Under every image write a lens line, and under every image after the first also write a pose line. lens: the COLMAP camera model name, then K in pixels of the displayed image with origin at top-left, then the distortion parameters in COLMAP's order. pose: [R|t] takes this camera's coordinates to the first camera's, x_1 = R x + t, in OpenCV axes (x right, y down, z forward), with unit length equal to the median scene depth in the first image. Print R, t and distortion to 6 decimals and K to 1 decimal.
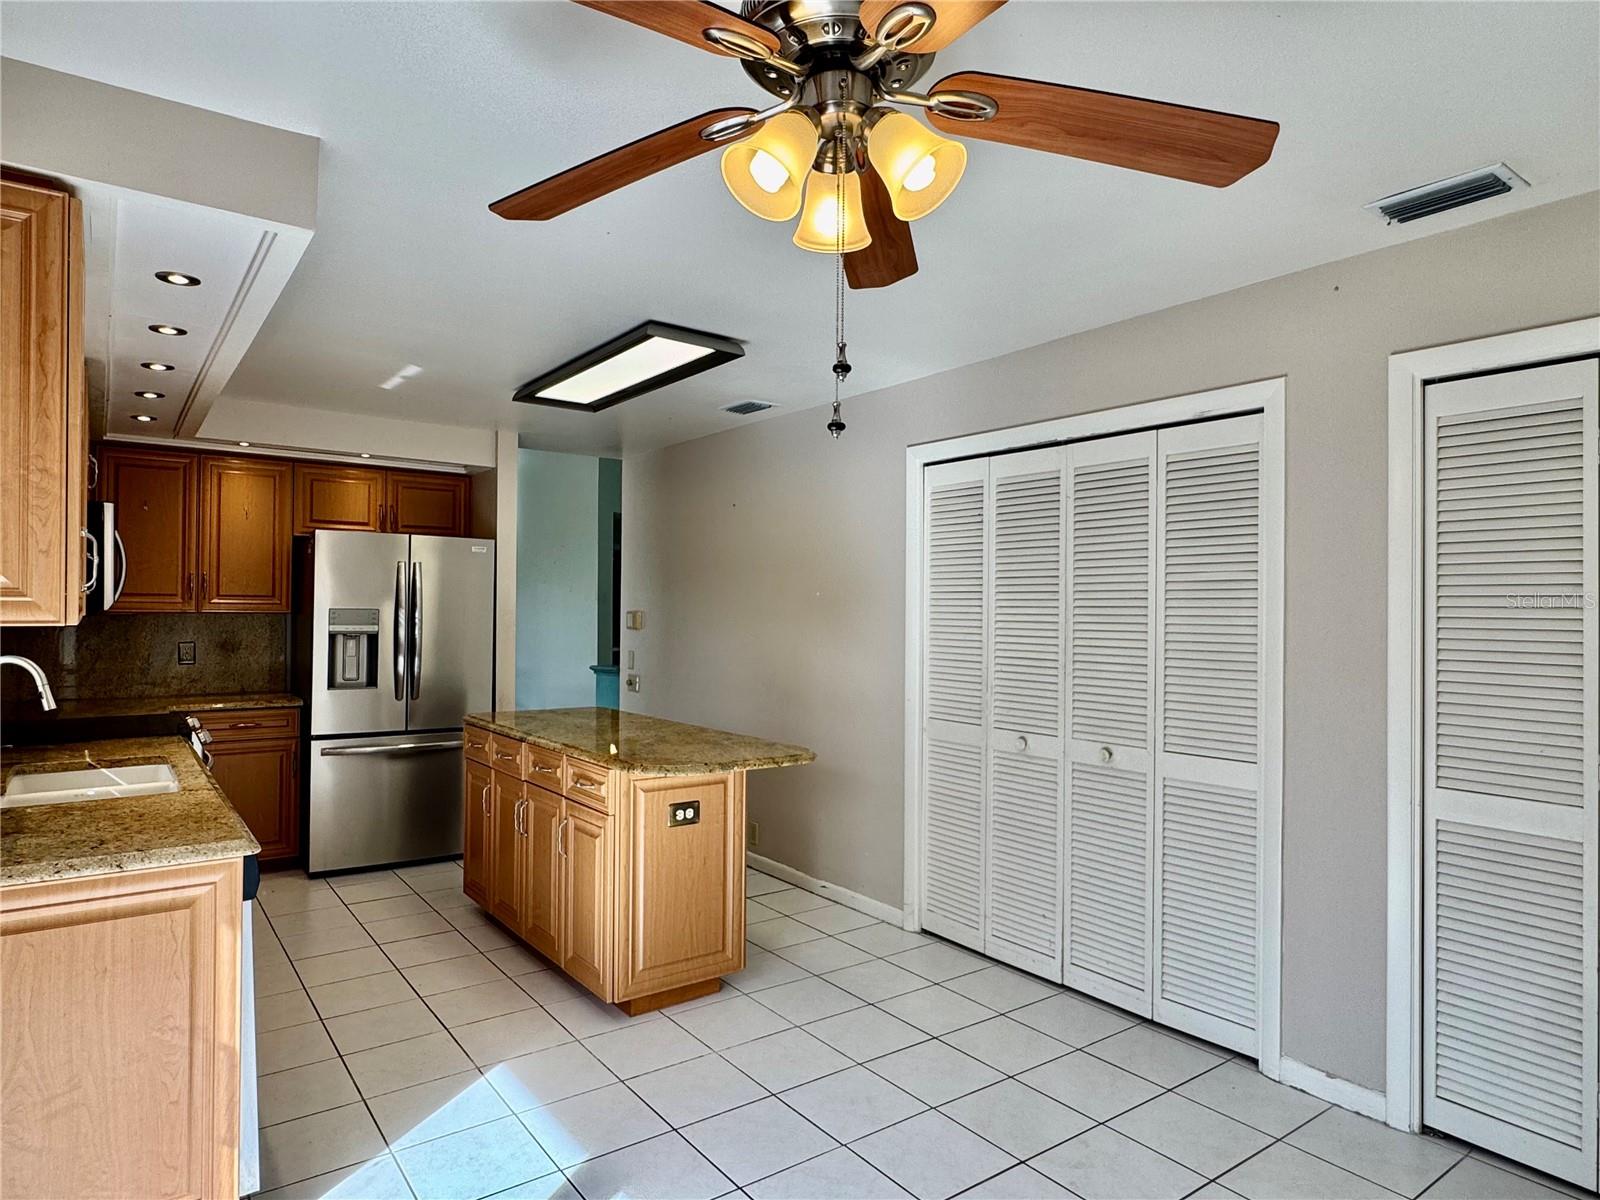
lens RADIAL K [[957.0, 0, 801.3], [0, 957.0, 601.9], [0, 0, 1]] dist [-0.008739, 0.002633]
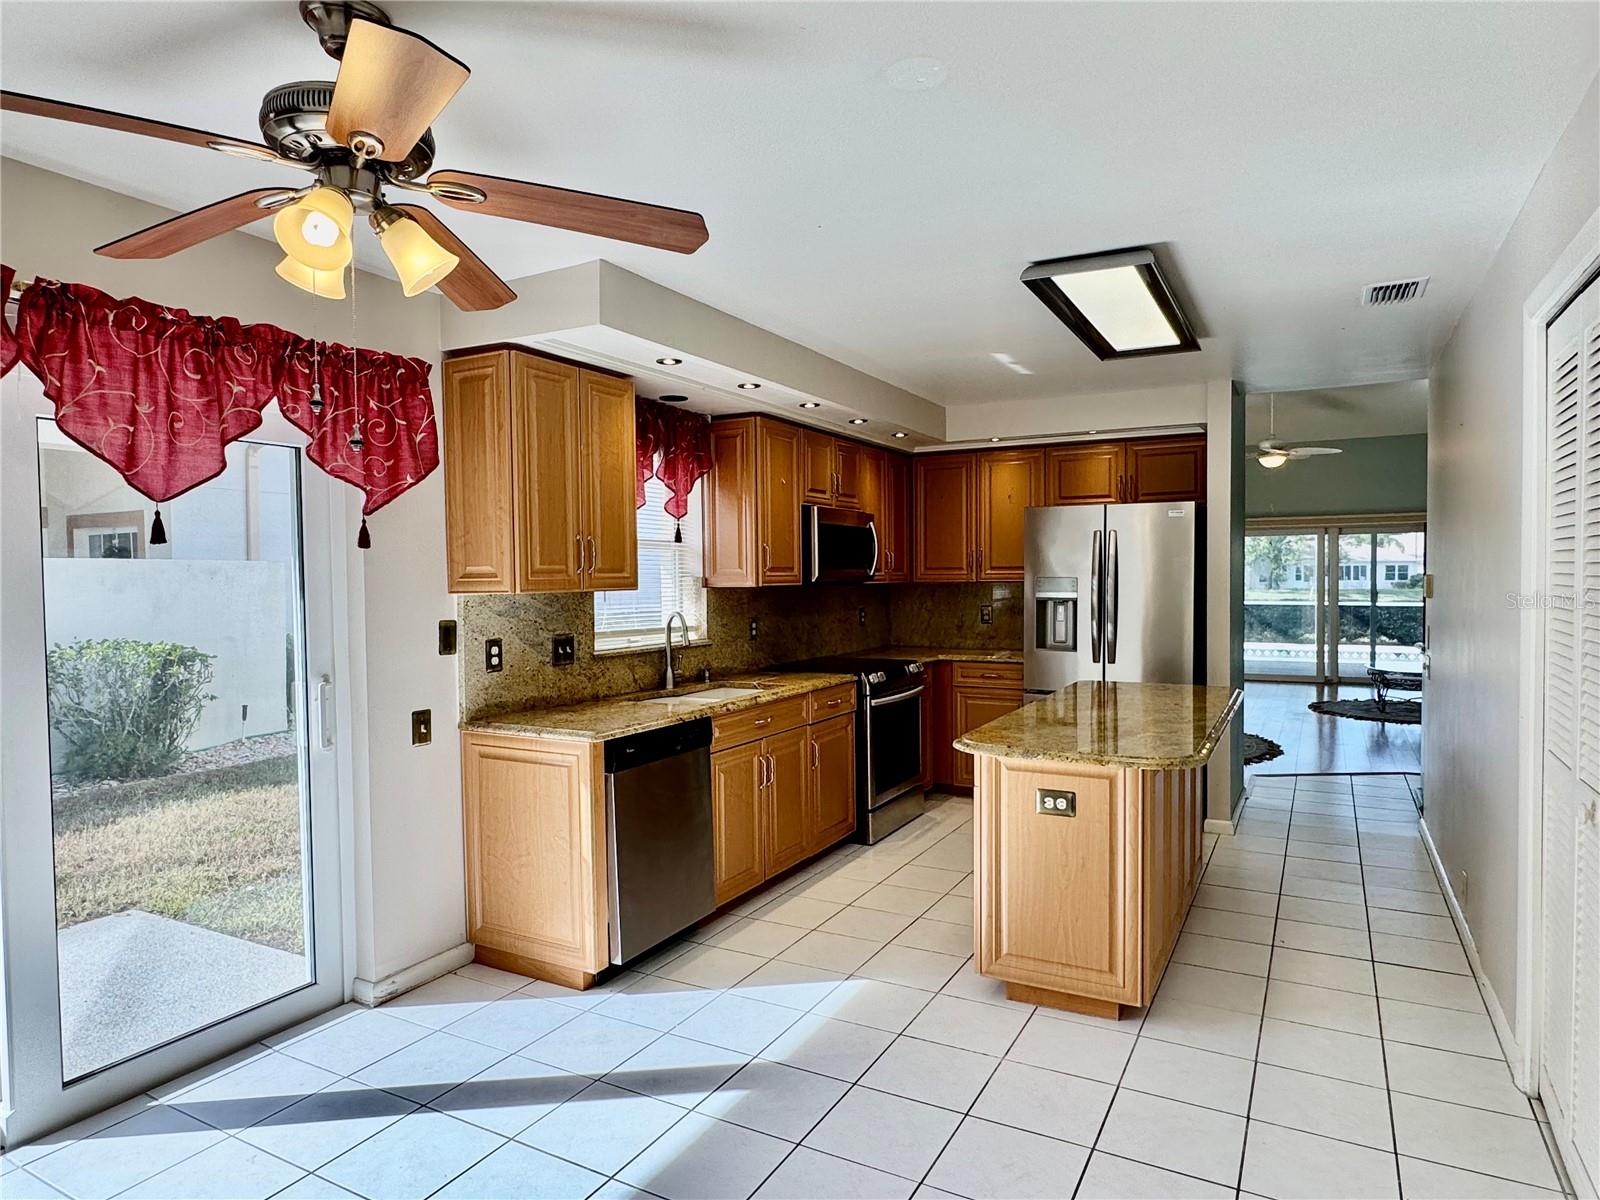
lens RADIAL K [[957.0, 0, 803.3], [0, 957.0, 604.9], [0, 0, 1]] dist [-0.008739, 0.002633]
pose [[0.418917, 0.015416, -0.907894, 0.579001], [0.021208, 0.999417, 0.026755, 0.004874], [0.907777, -0.030463, 0.418345, 0.399071]]
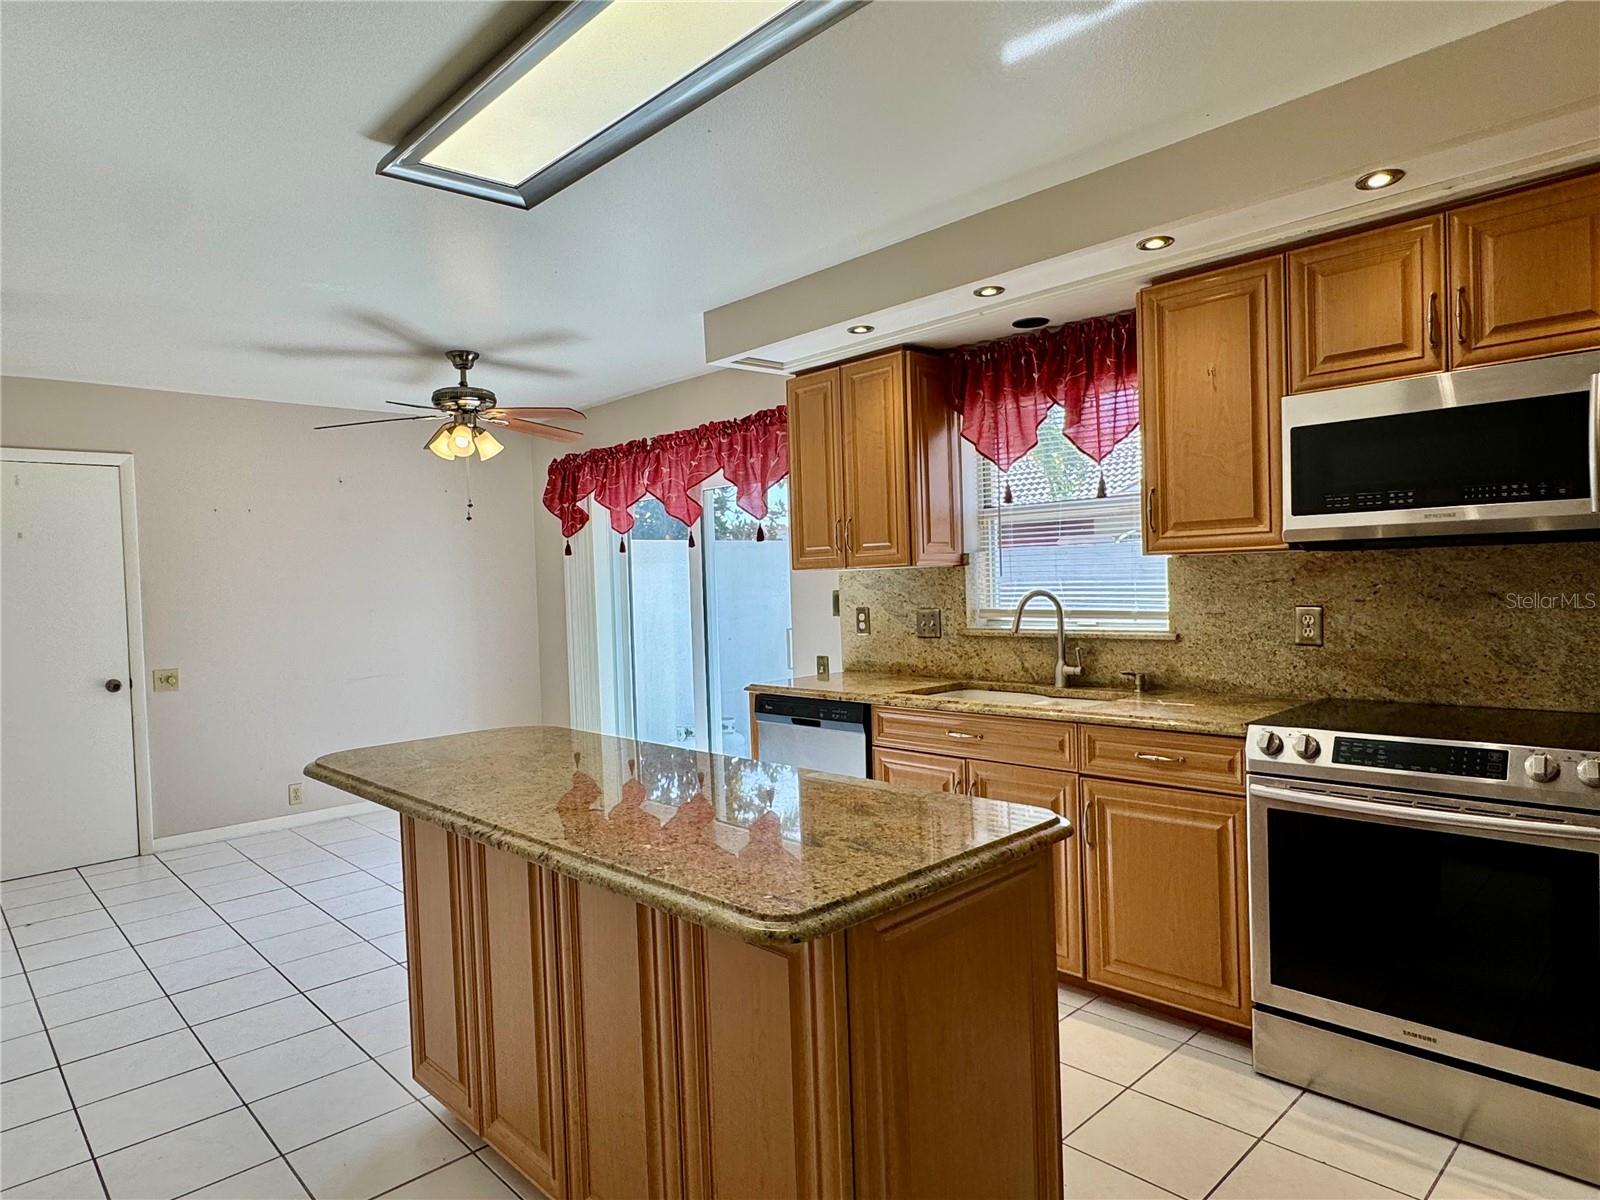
lens RADIAL K [[957.0, 0, 802.5], [0, 957.0, 602.8], [0, 0, 1]] dist [-0.008739, 0.002633]
pose [[-0.991055, 0.038262, -0.127852, -0.158911], [0.035403, 0.999071, 0.024561, 0.020630], [0.128673, 0.019815, -0.991489, 1.581947]]
